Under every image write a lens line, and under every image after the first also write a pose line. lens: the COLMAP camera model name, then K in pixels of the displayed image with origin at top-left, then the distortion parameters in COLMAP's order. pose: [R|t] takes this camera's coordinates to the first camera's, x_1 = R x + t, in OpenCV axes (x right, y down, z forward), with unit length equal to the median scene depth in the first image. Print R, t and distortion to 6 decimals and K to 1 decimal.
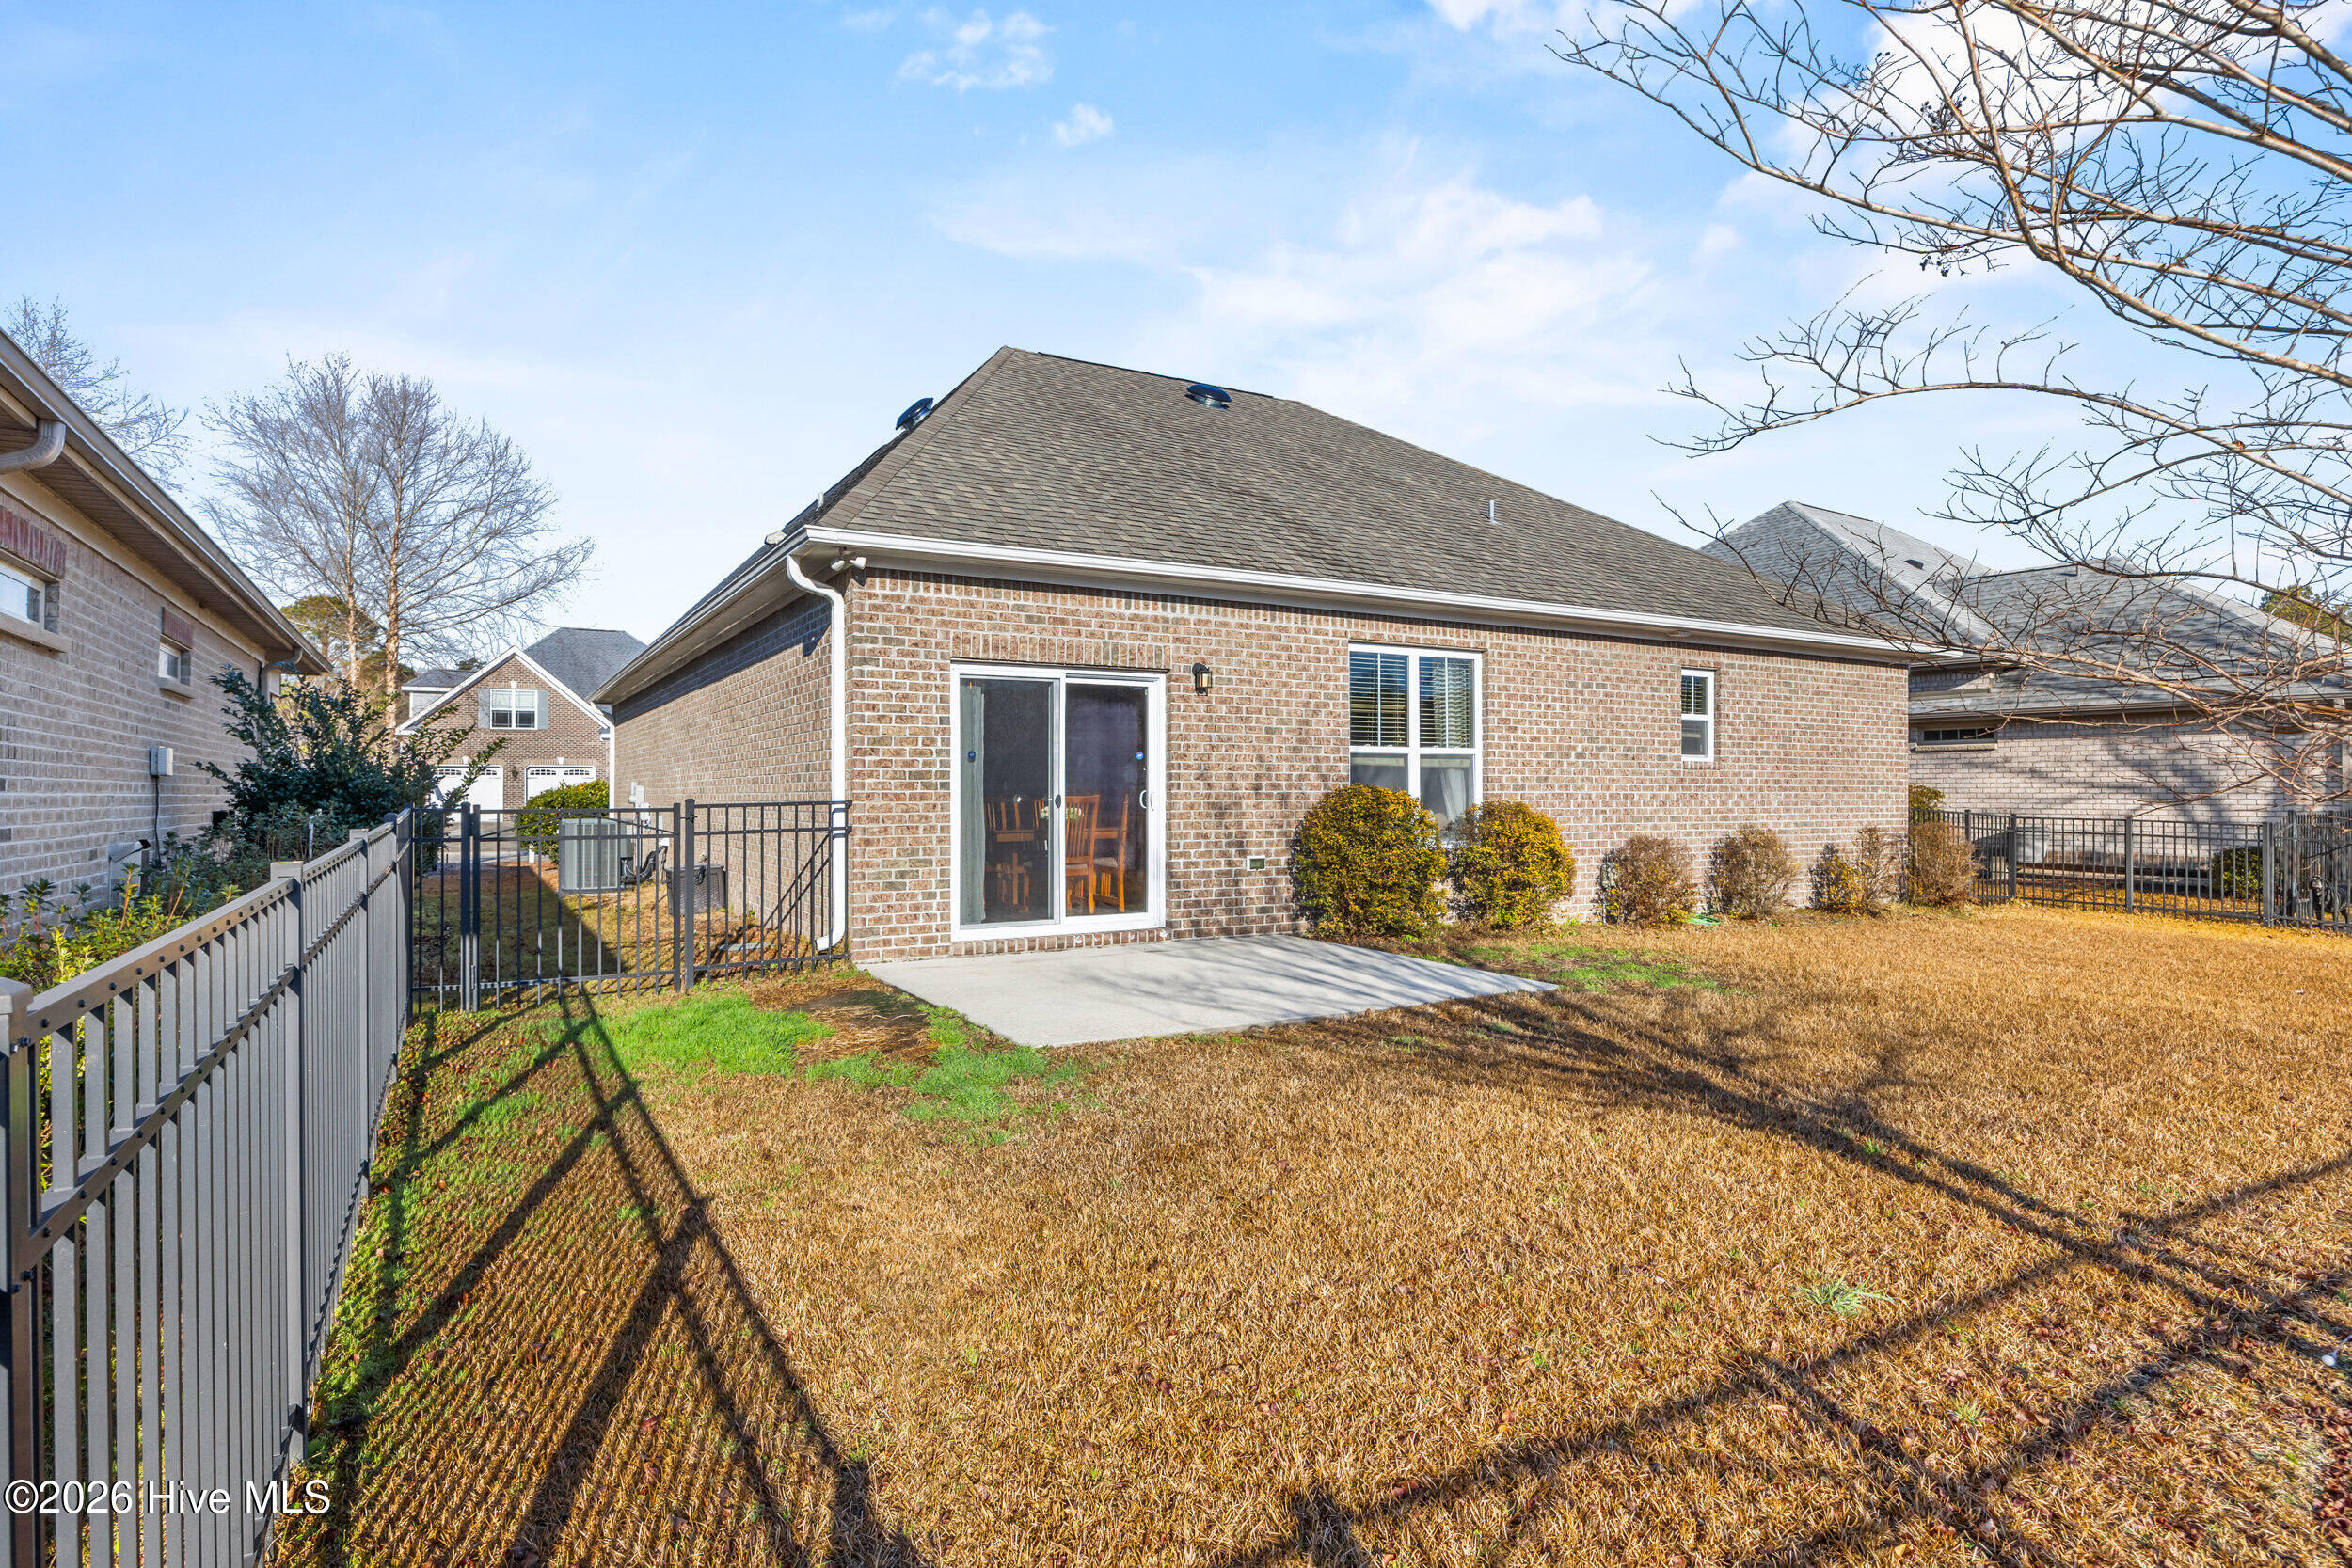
lens RADIAL K [[1258.2, 0, 1176.7], [0, 1258.2, 796.2], [0, 0, 1]] dist [-0.004006, -0.000563]
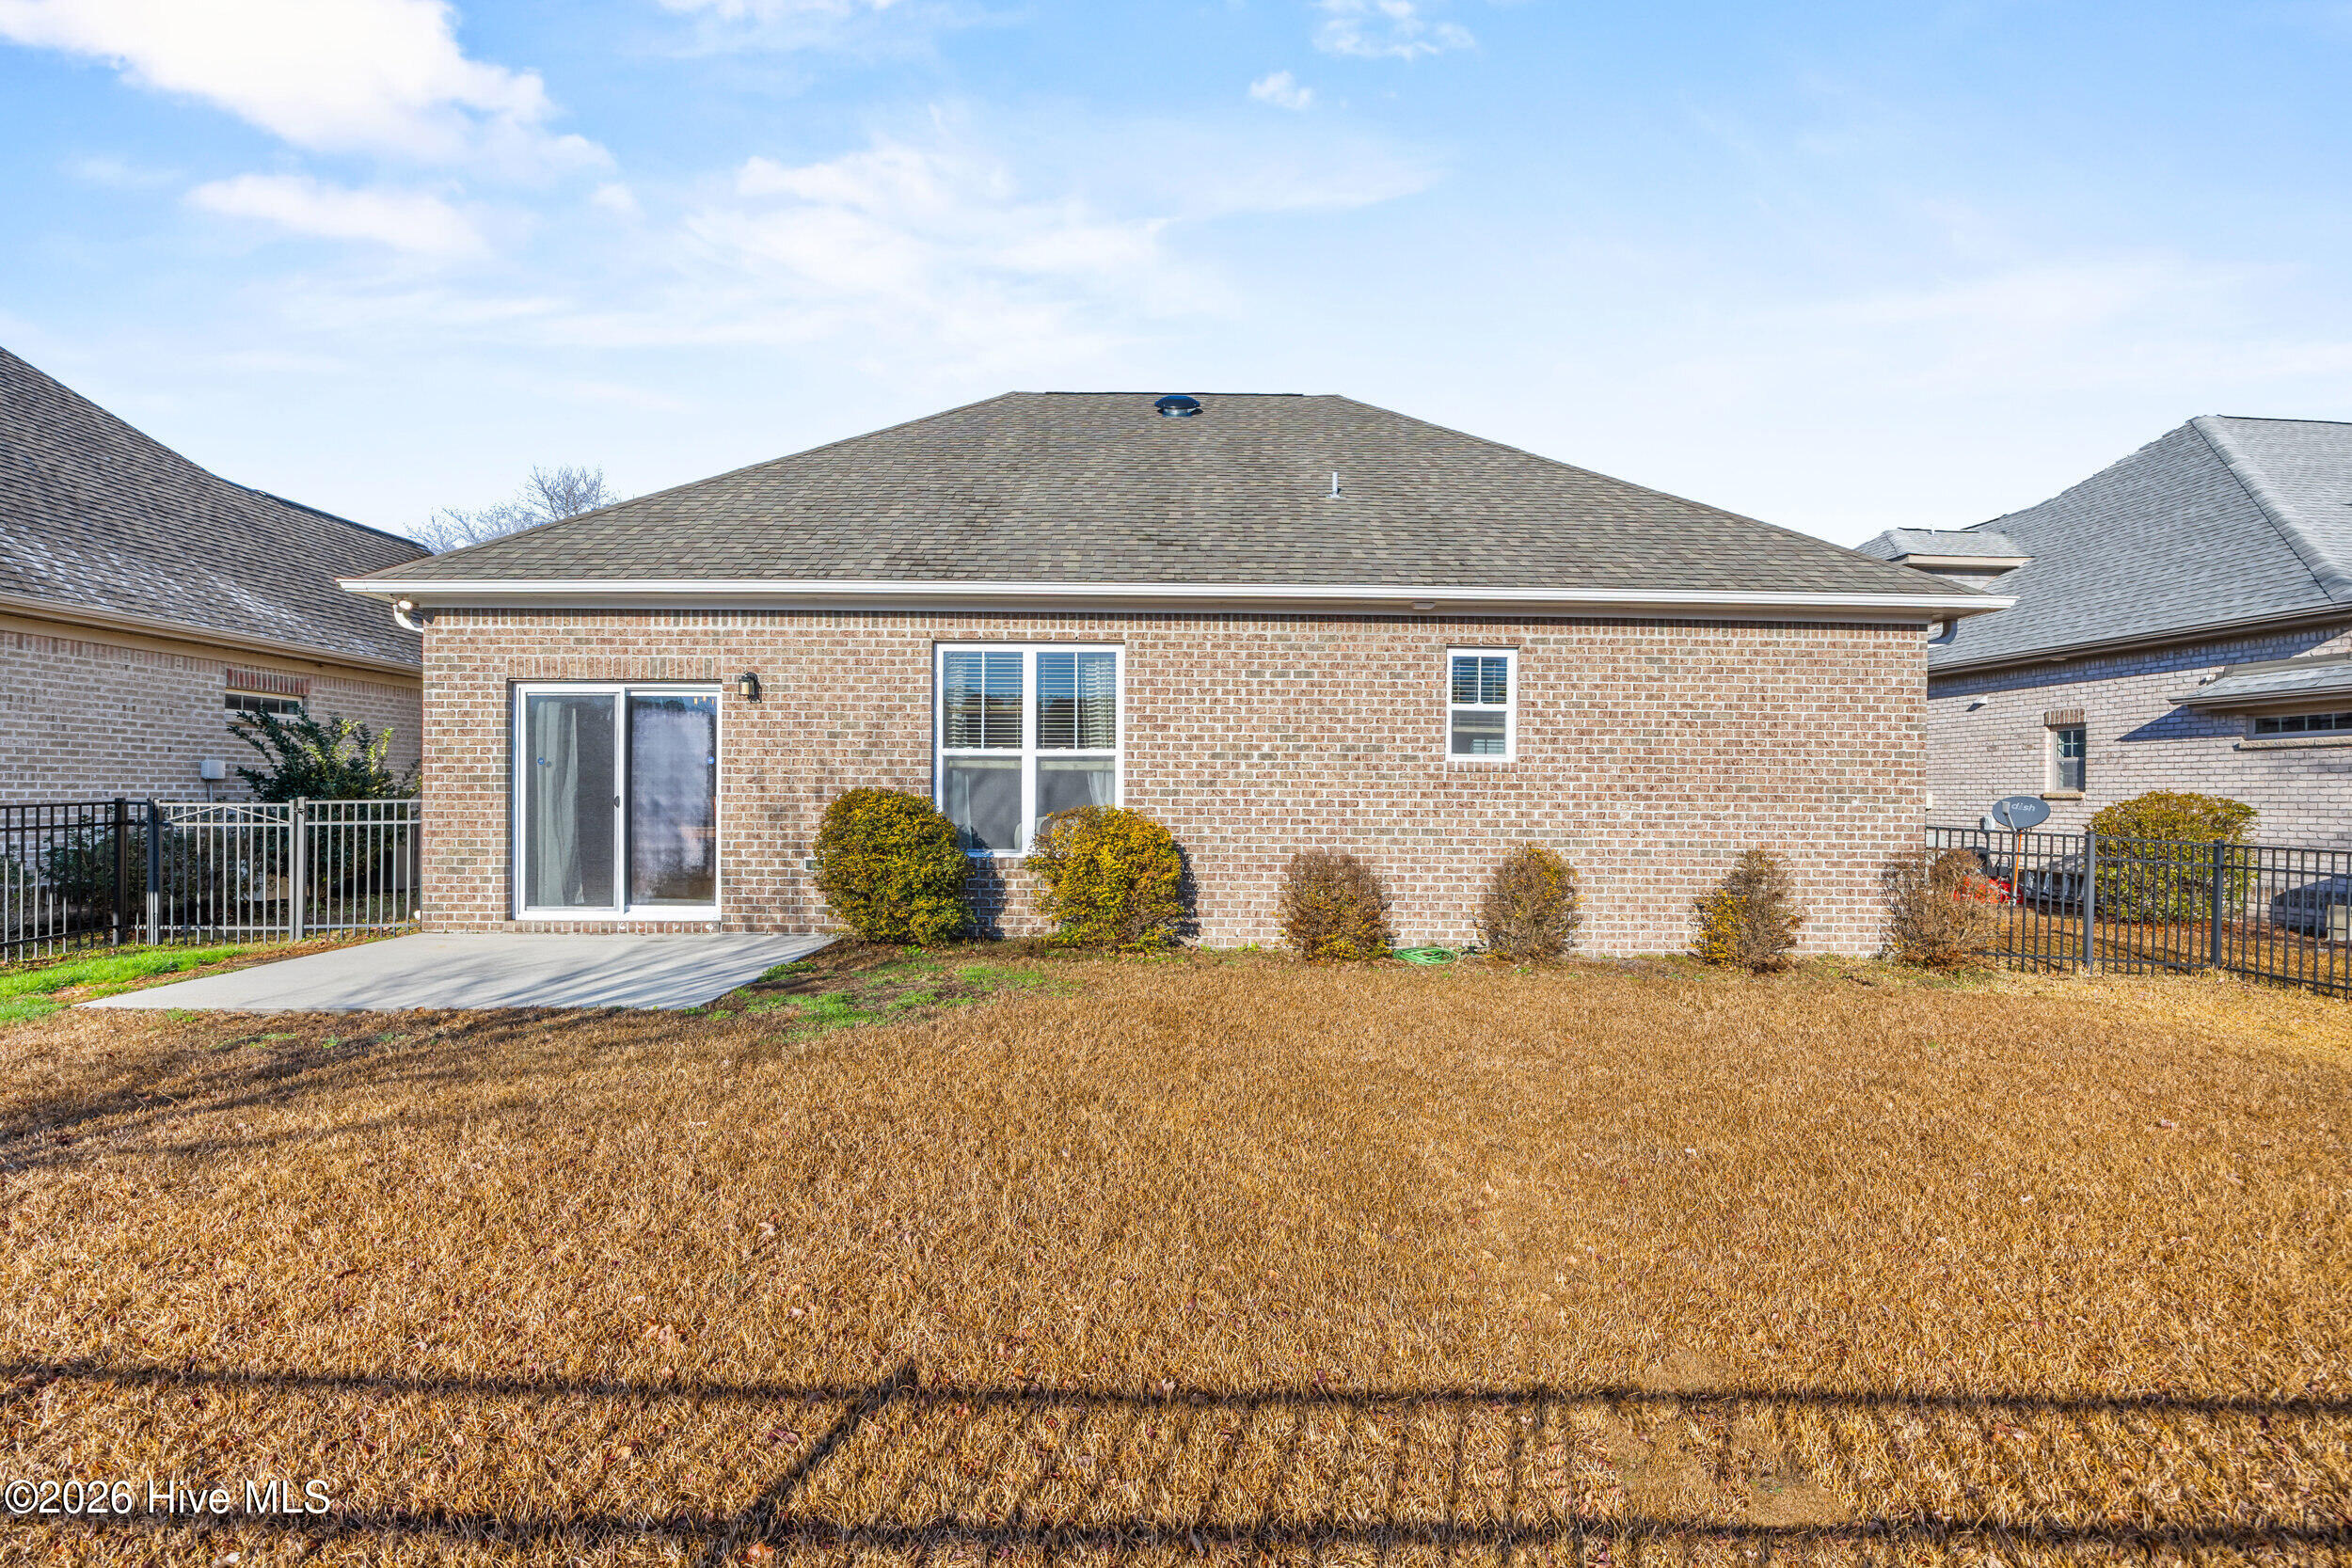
lens RADIAL K [[1194.8, 0, 1169.6], [0, 1194.8, 835.0], [0, 0, 1]] dist [-0.017136, 0.001207]
pose [[0.867569, 0.009777, -0.497221, 0.808933], [-0.008308, 0.999952, 0.005166, 0.022272], [0.497248, -0.000351, 0.867608, 0.304498]]
